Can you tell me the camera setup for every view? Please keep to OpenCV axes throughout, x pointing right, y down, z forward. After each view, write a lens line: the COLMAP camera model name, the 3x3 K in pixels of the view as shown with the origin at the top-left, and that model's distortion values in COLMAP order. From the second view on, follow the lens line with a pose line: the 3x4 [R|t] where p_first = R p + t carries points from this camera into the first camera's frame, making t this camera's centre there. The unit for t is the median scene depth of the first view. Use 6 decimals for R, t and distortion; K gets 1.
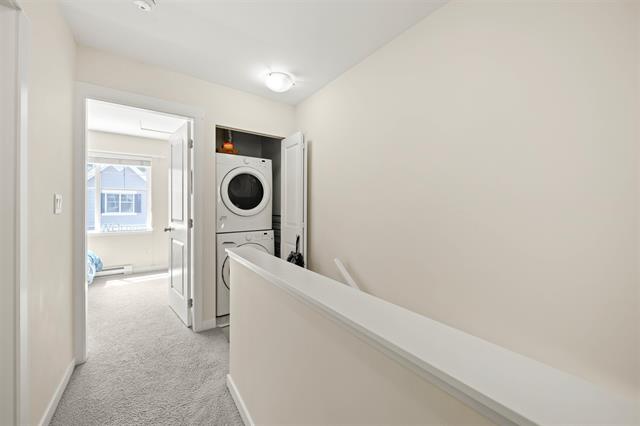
lens RADIAL K [[234.8, 0, 320.1], [0, 234.8, 209.3], [0, 0, 1]] dist [-0.001913, -0.000020]
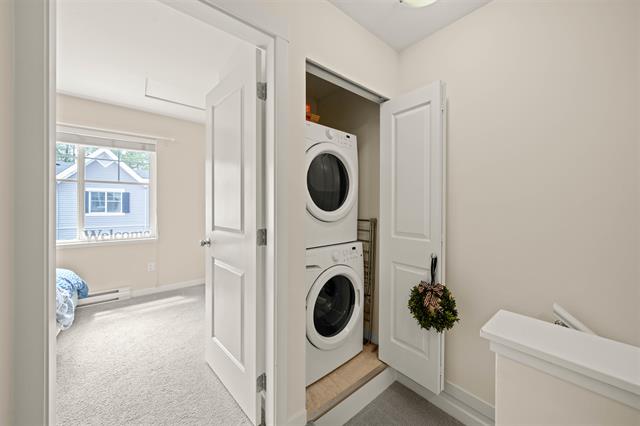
lens RADIAL K [[234.8, 0, 320.2], [0, 234.8, 212.0], [0, 0, 1]] dist [-0.001913, -0.000020]
pose [[0.998985, 0.006557, 0.044573, -0.352815], [-0.006716, 0.999972, 0.003418, 0.001875], [-0.044549, -0.003714, 0.999000, 0.357449]]
